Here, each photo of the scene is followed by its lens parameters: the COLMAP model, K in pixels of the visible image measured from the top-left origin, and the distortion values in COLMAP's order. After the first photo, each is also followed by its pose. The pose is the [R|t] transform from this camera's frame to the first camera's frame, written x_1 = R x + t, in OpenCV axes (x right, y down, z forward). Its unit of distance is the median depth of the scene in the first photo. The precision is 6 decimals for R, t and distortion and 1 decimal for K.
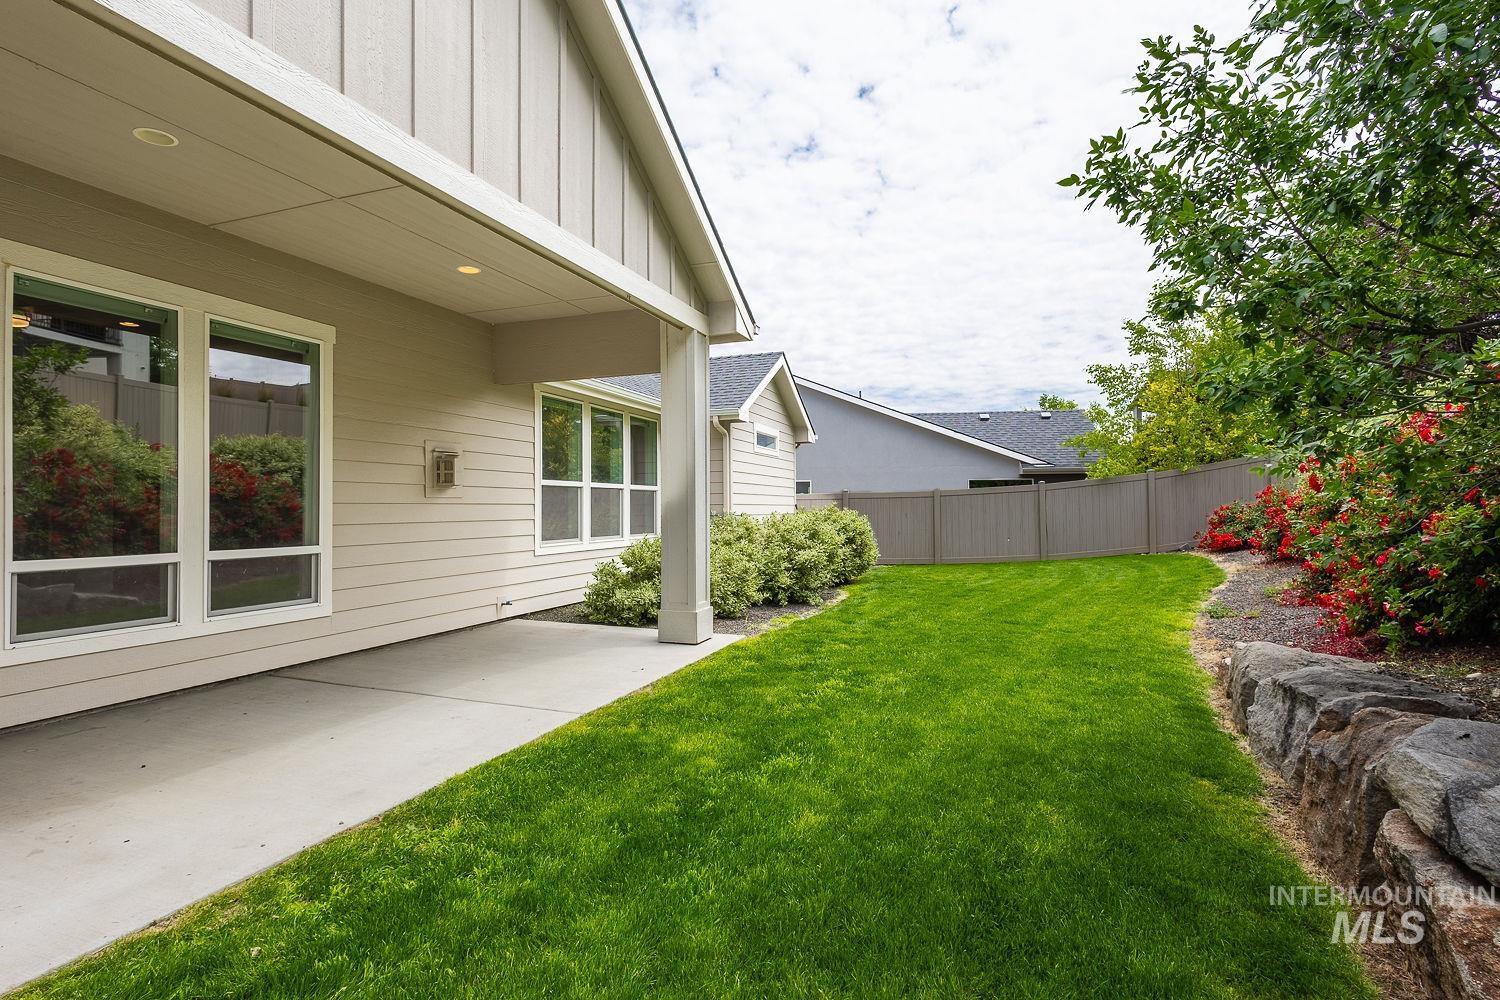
lens RADIAL K [[700.0, 0, 750.0], [0, 700.0, 500.0], [0, 0, 1]] dist [0.002412, -0.000079]
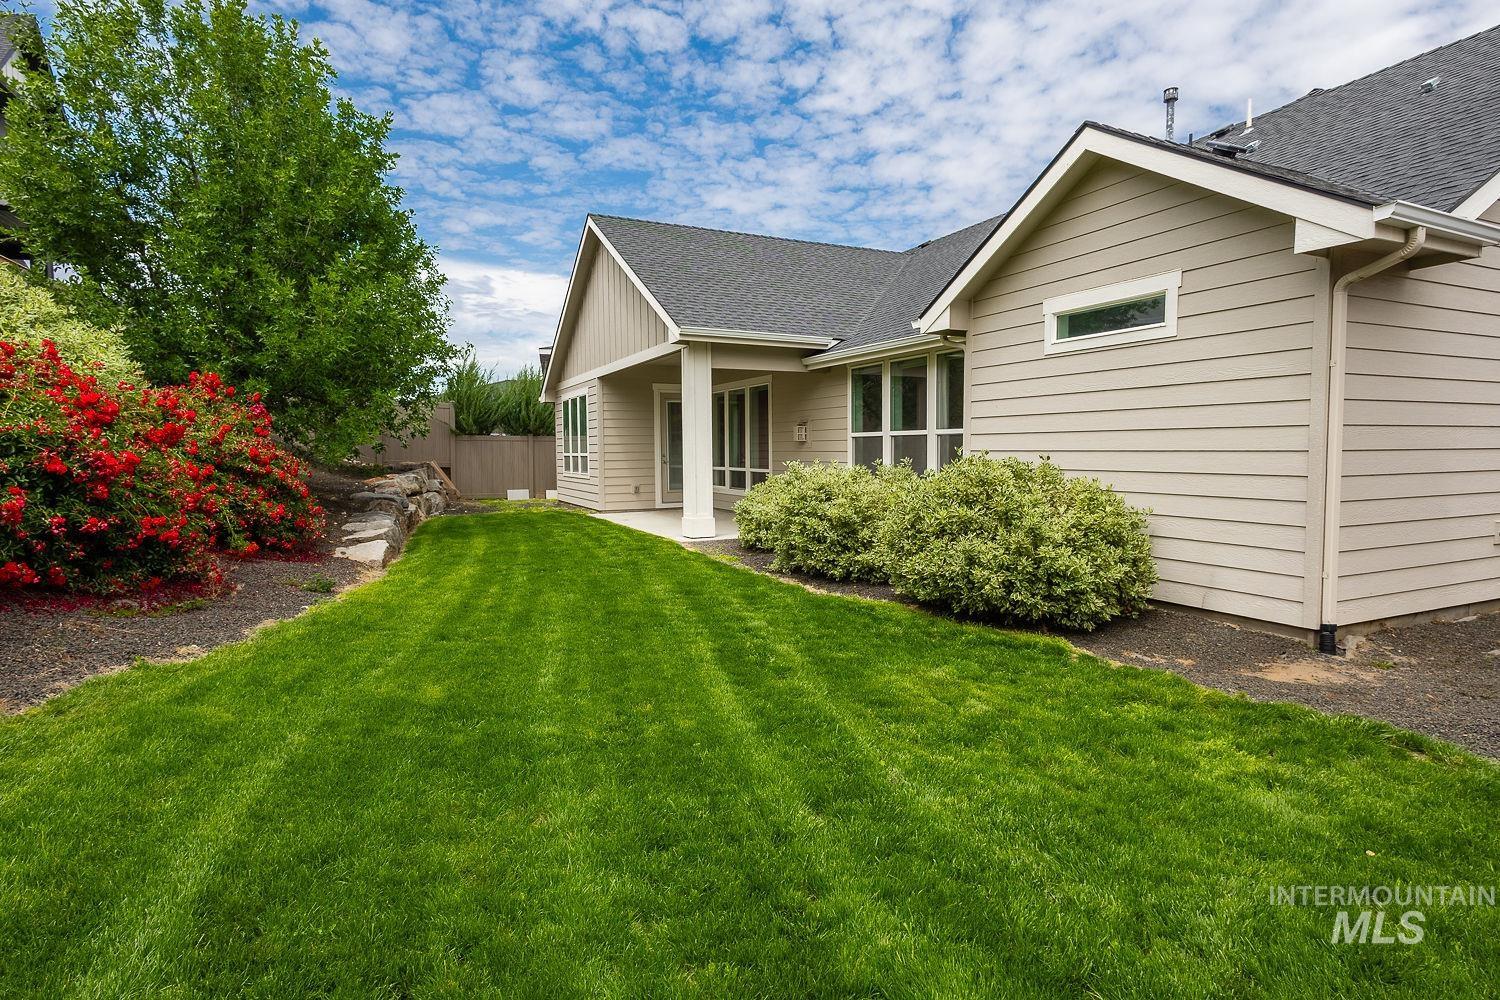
lens RADIAL K [[781.2, 0, 750.0], [0, 781.2, 500.0], [0, 0, 1]] dist [0.004955, -0.000209]
pose [[-0.704179, 0.053130, -0.708032, 1.264740], [0.014893, 0.998082, 0.060082, 0.008815], [0.709866, 0.031764, -0.703620, 2.745203]]
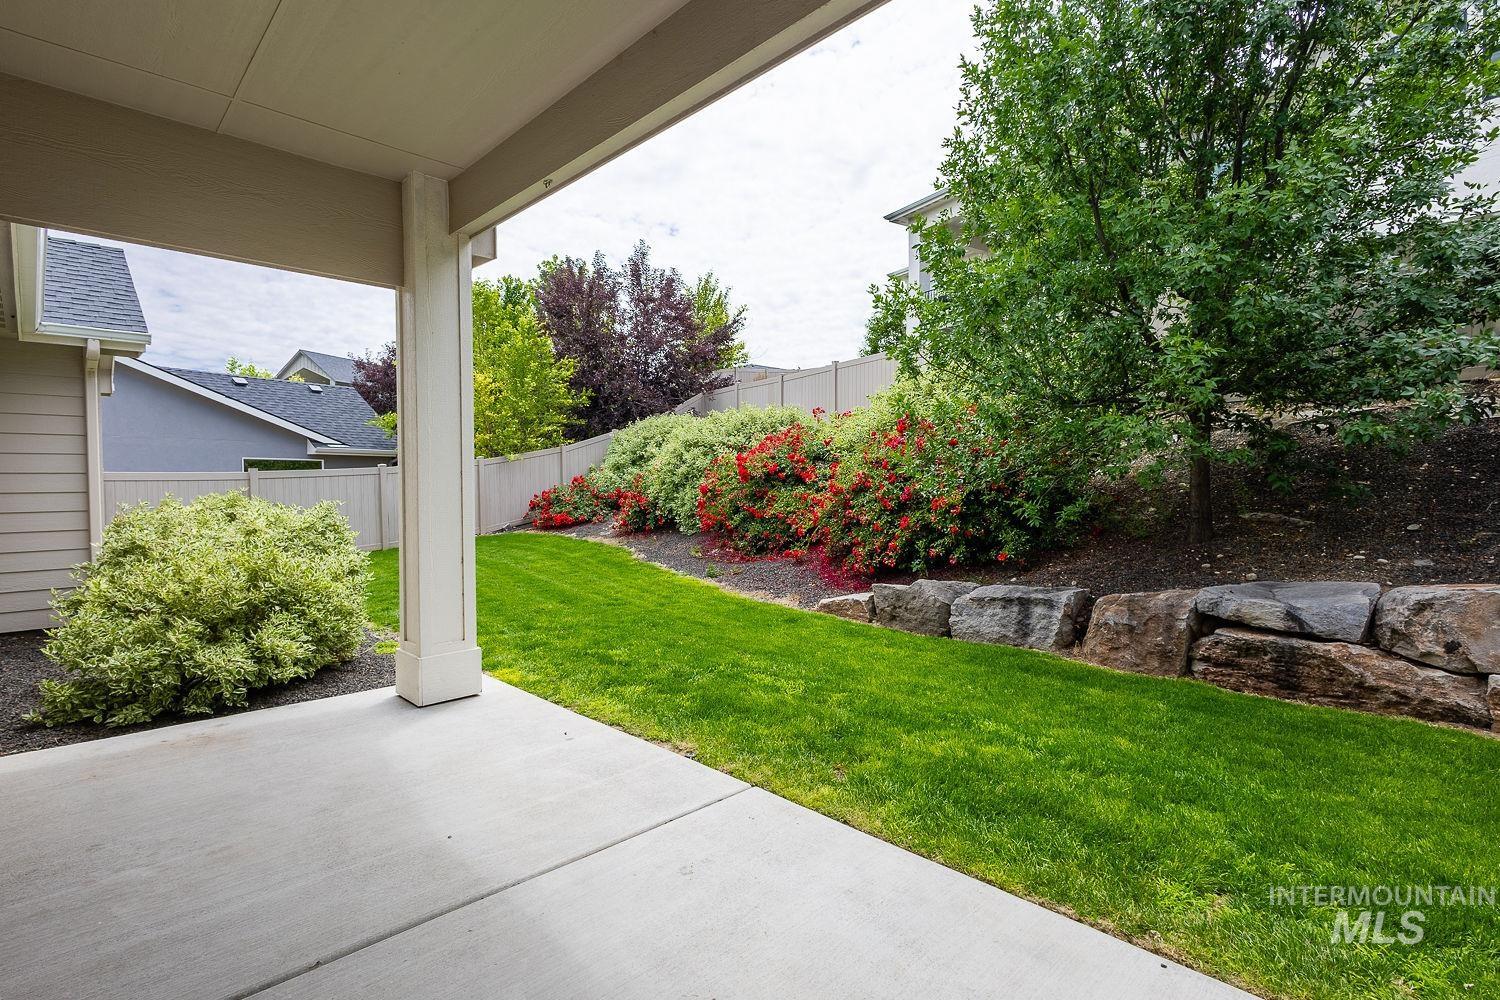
lens RADIAL K [[700.0, 0, 750.0], [0, 700.0, 500.0], [0, 0, 1]] dist [0.002412, -0.000079]
pose [[0.437230, -0.016786, 0.899193, -0.670982], [-0.004449, 0.999773, 0.020827, -0.002761], [-0.899339, -0.013107, 0.437056, 0.528452]]
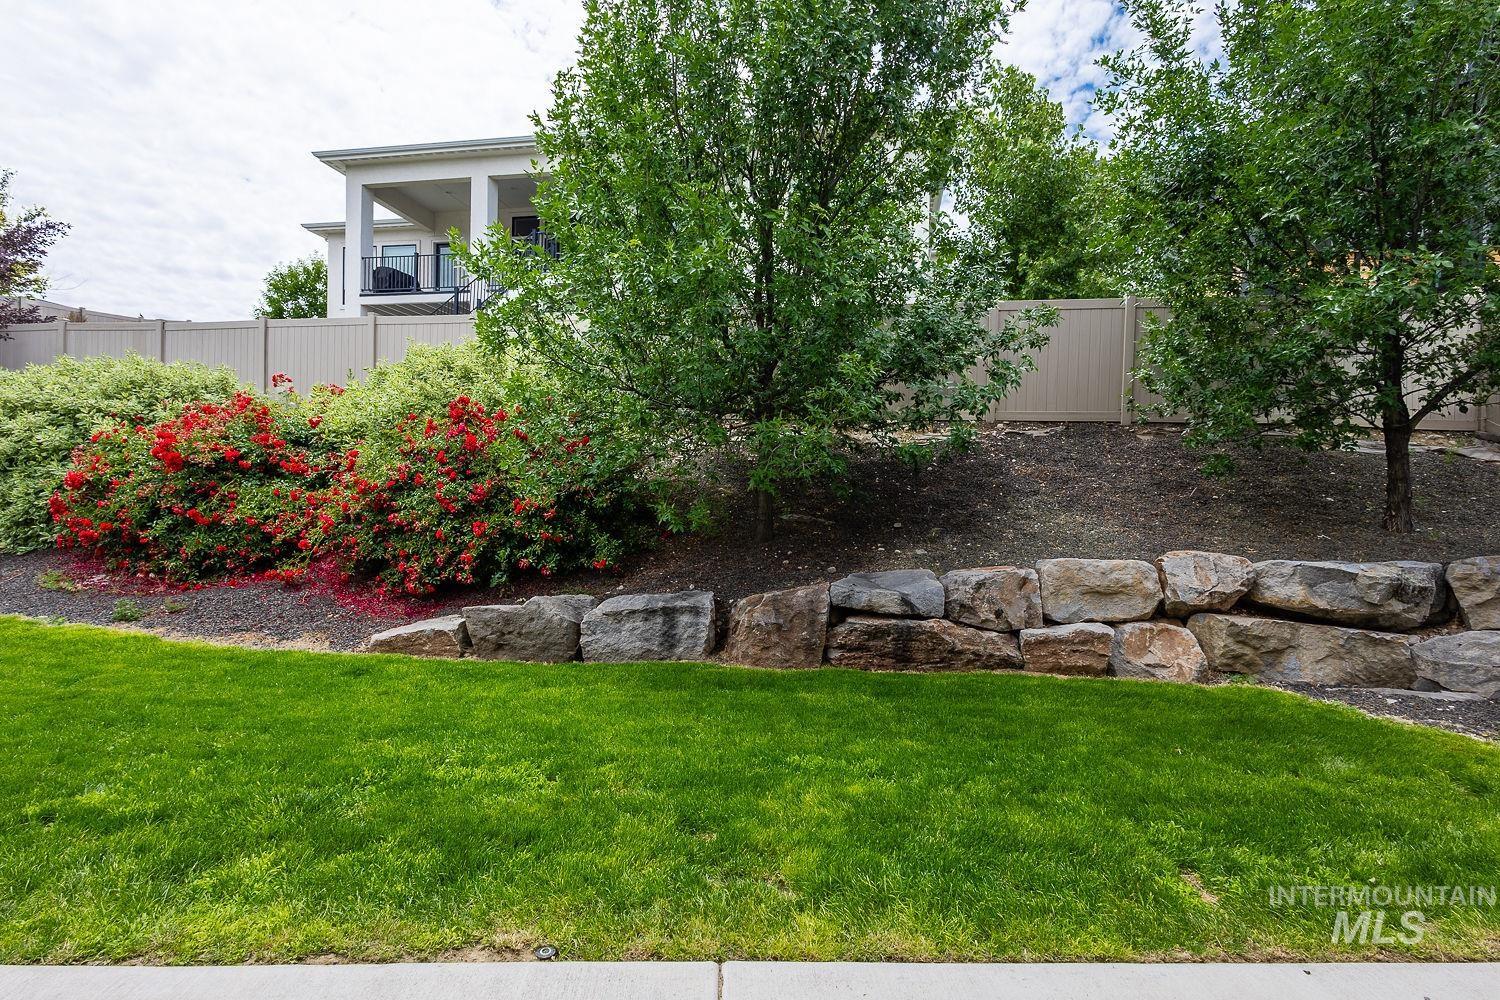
lens RADIAL K [[700.0, 0, 750.0], [0, 700.0, 500.0], [0, 0, 1]] dist [0.002412, -0.000079]
pose [[-0.351758, -0.018163, 0.935915, -0.505617], [-0.027038, 0.999592, 0.009237, 0.000501], [-0.935700, -0.022056, -0.352105, 0.876152]]
